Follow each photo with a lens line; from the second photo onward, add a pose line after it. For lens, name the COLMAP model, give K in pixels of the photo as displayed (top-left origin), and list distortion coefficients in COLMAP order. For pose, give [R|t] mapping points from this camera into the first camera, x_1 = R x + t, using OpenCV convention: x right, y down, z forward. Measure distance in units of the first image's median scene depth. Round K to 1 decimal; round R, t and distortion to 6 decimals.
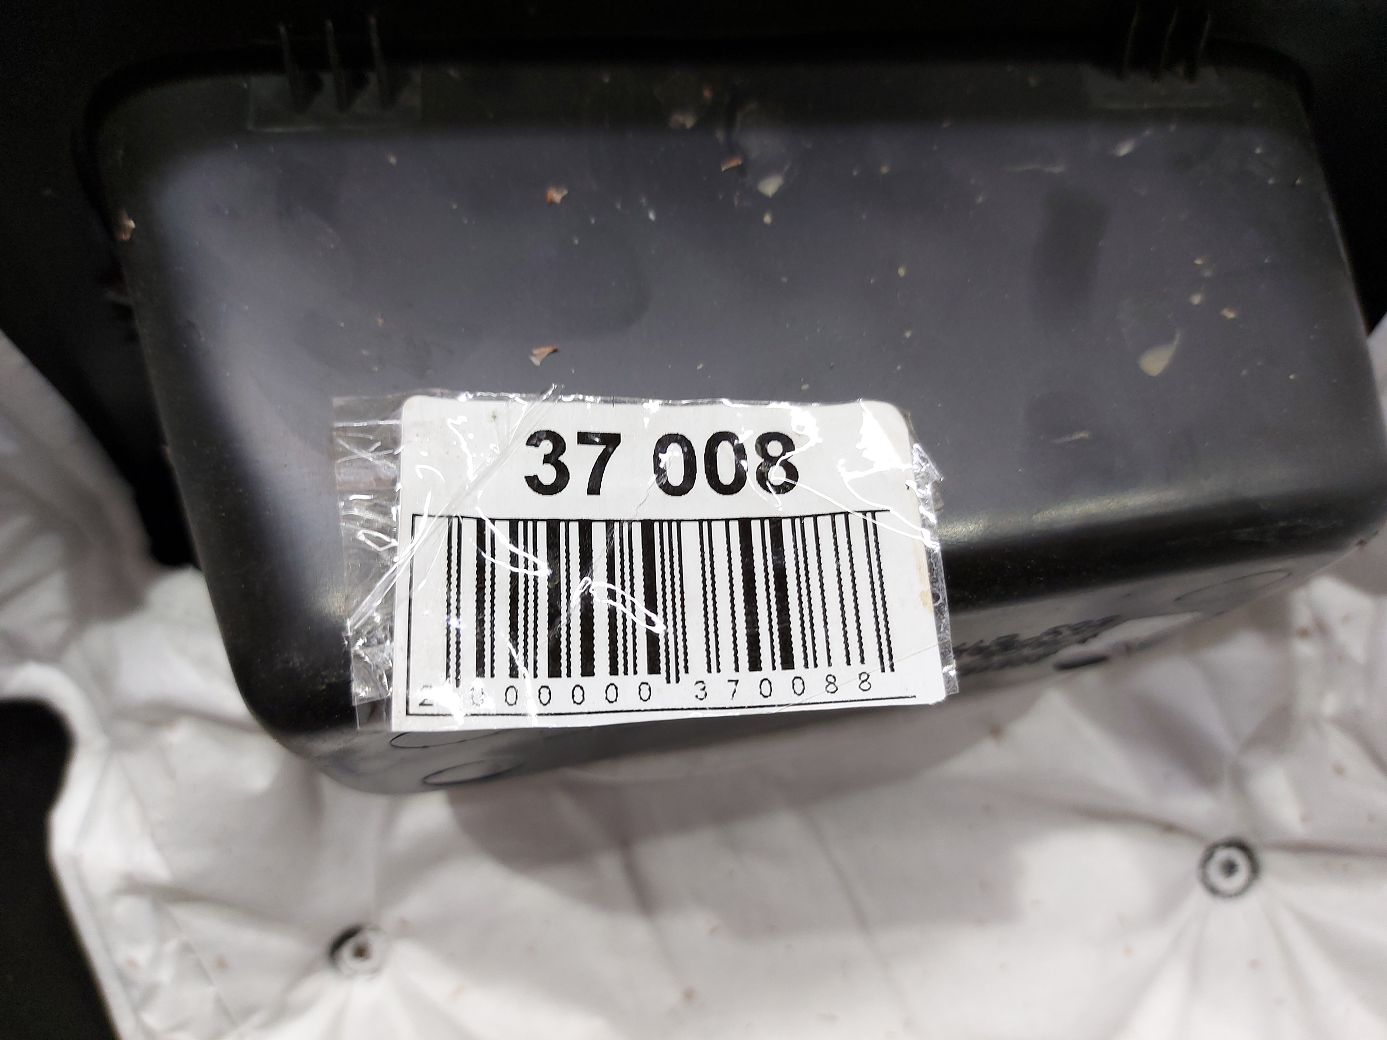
lens RADIAL K [[1021.1, 0, 696.8], [0, 1021.1, 513.0], [0, 0, 1]] dist [0.029537, -0.072313]
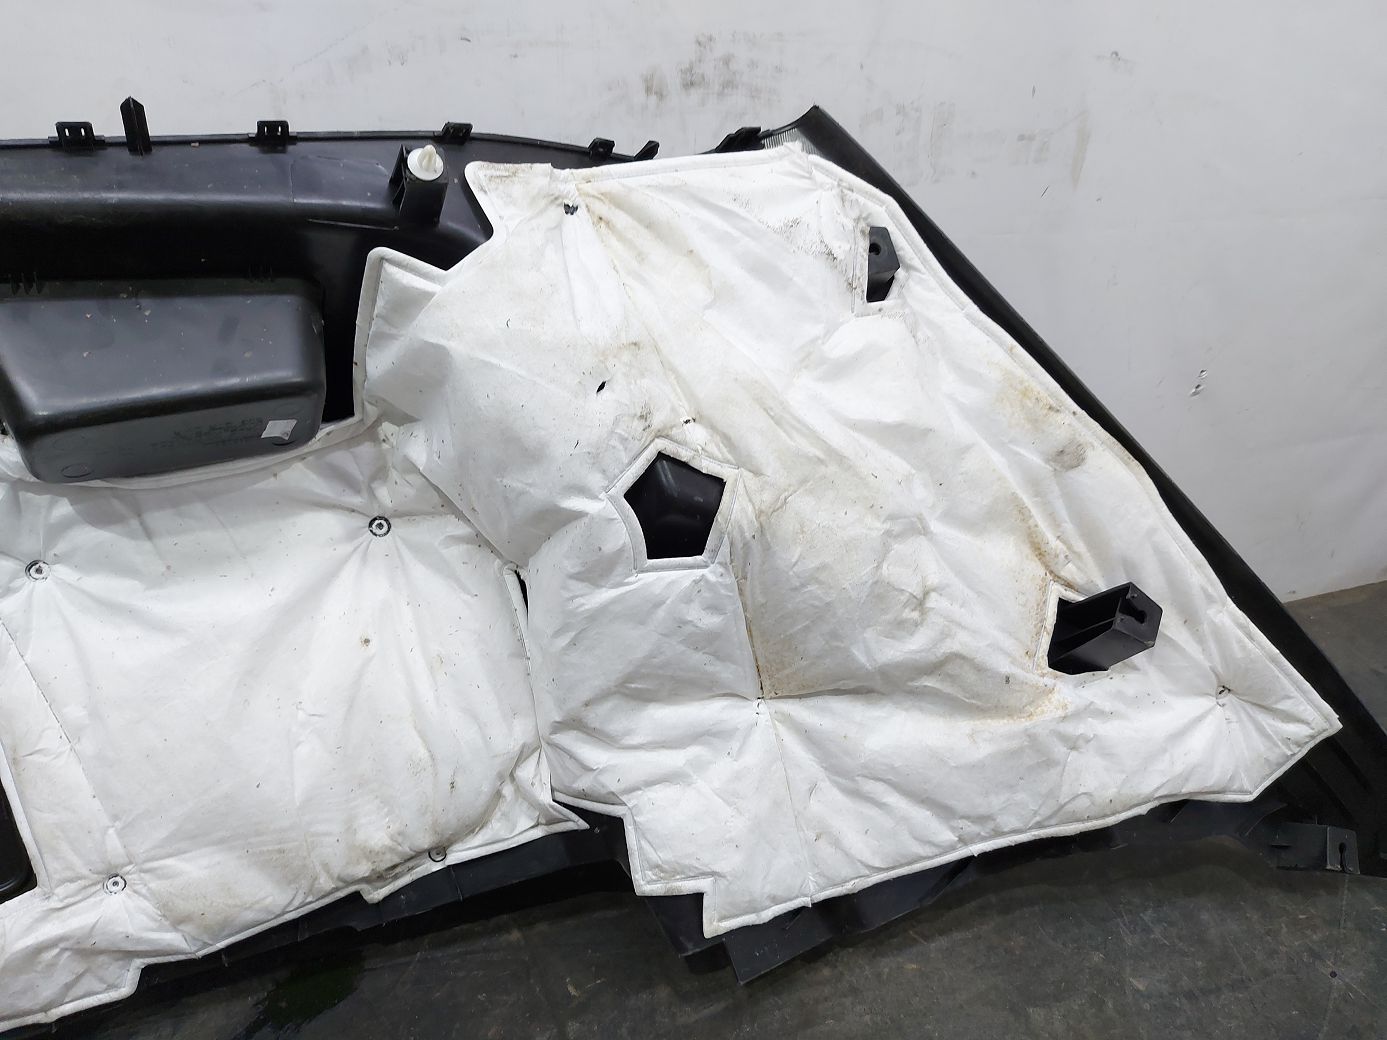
lens RADIAL K [[991.3, 0, 693.5], [0, 991.3, 520.0], [0, 0, 1]] dist [0.033952, -0.044440]
pose [[0.945913, -0.059689, 0.318881, 0.518828], [0.051203, 0.998077, 0.034935, 0.309383], [-0.320353, -0.016718, 0.947151, -2.230923]]
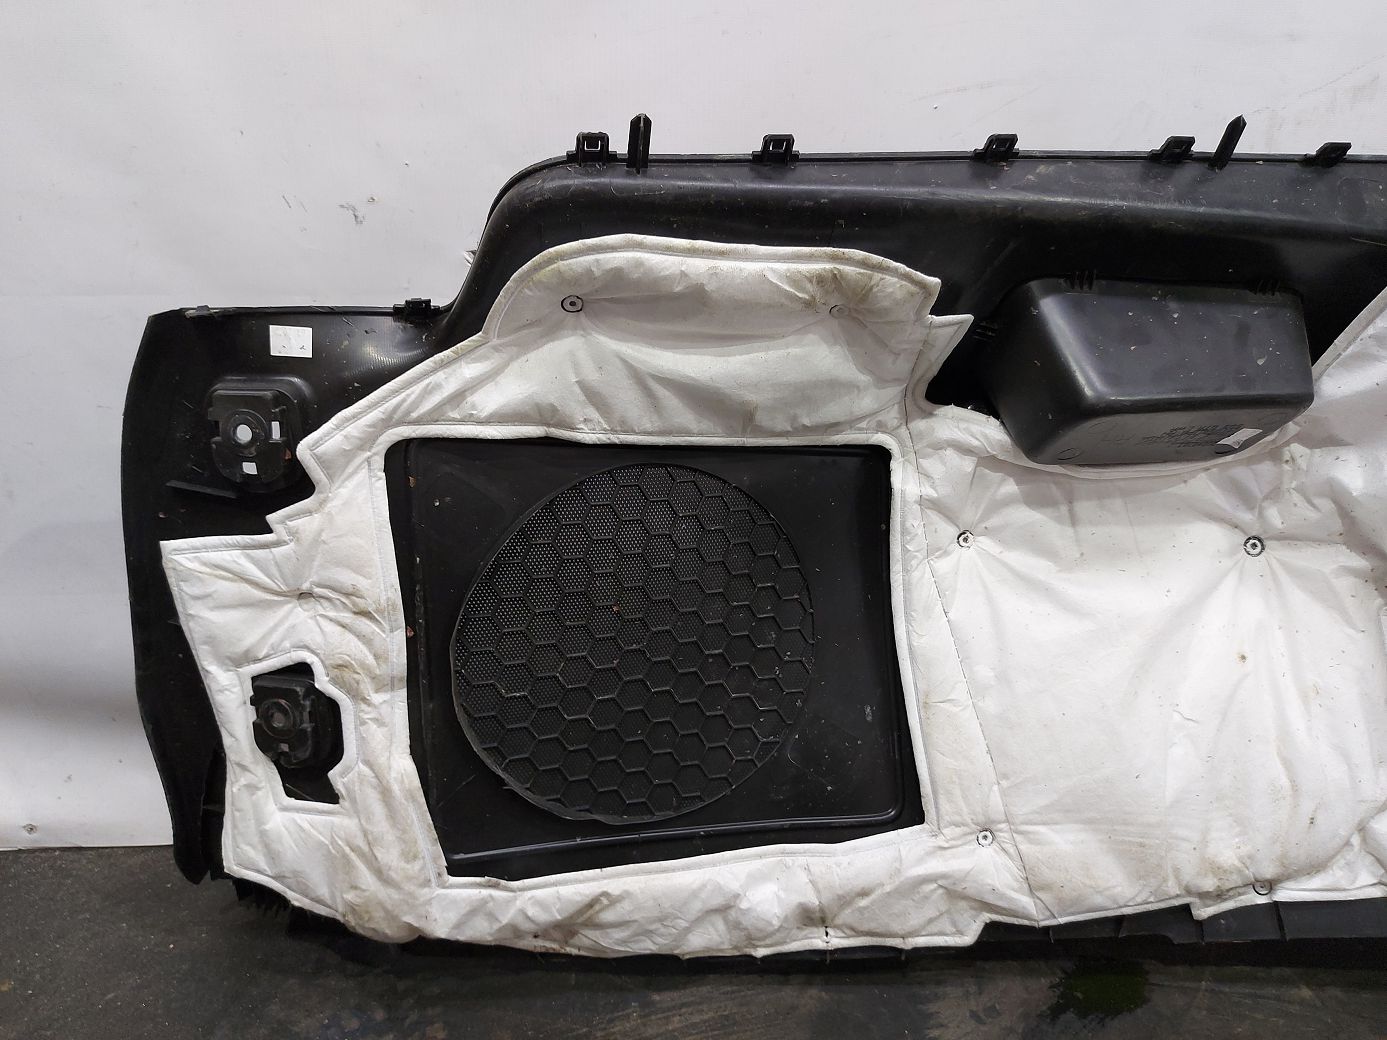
lens RADIAL K [[991.3, 0, 693.5], [0, 991.3, 520.0], [0, 0, 1]] dist [0.033952, -0.044440]
pose [[0.995439, 0.095272, -0.004889, -1.202387], [-0.095312, 0.995407, -0.008945, 0.506520], [0.004014, 0.009370, 0.999948, -2.094510]]
